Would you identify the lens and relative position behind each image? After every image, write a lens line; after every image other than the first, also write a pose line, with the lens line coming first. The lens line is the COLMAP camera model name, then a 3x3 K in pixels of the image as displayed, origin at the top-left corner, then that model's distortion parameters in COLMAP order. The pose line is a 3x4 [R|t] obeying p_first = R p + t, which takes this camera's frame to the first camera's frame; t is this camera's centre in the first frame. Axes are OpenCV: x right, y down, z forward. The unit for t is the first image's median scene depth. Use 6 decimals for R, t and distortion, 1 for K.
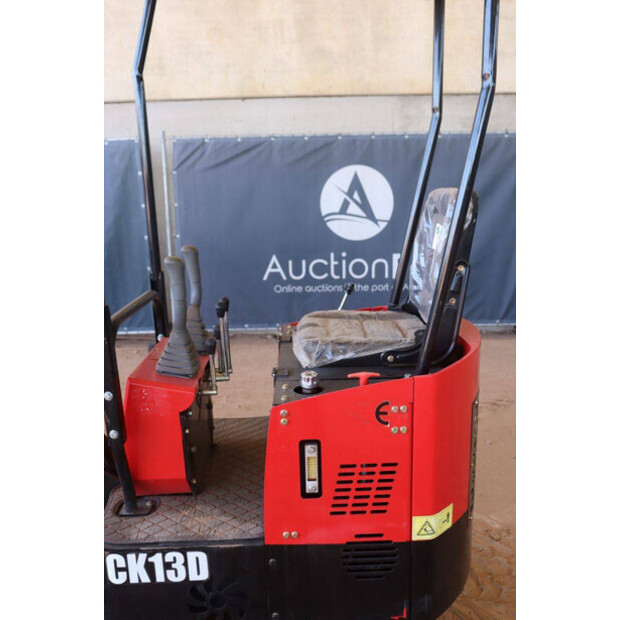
lens RADIAL K [[594.3, 0, 310.0], [0, 594.3, 310.0], [0, 0, 1]] dist [-0.134619, 0.197294]
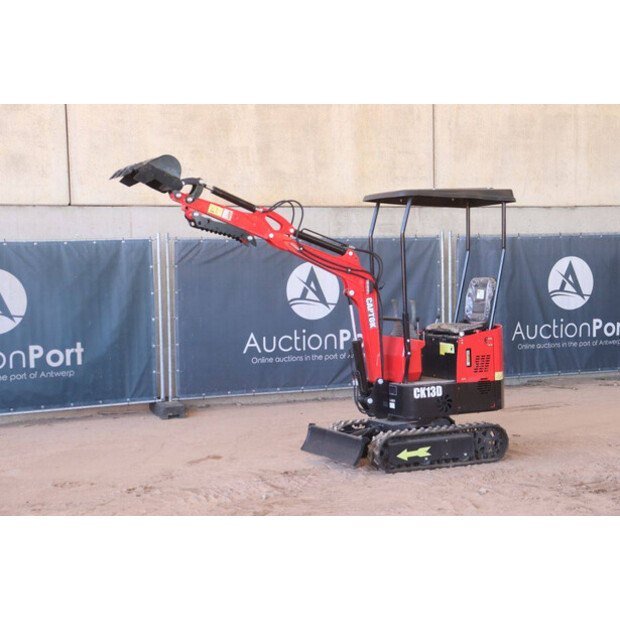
lens RADIAL K [[1125.2, 0, 310.0], [0, 1125.2, 310.0], [0, 0, 1]] dist [0.202188, 0.173262]
pose [[0.920482, -0.013010, 0.390569, -0.877560], [0.081976, 0.983637, -0.160433, 0.250683], [-0.382091, 0.179693, 0.906486, -1.198775]]
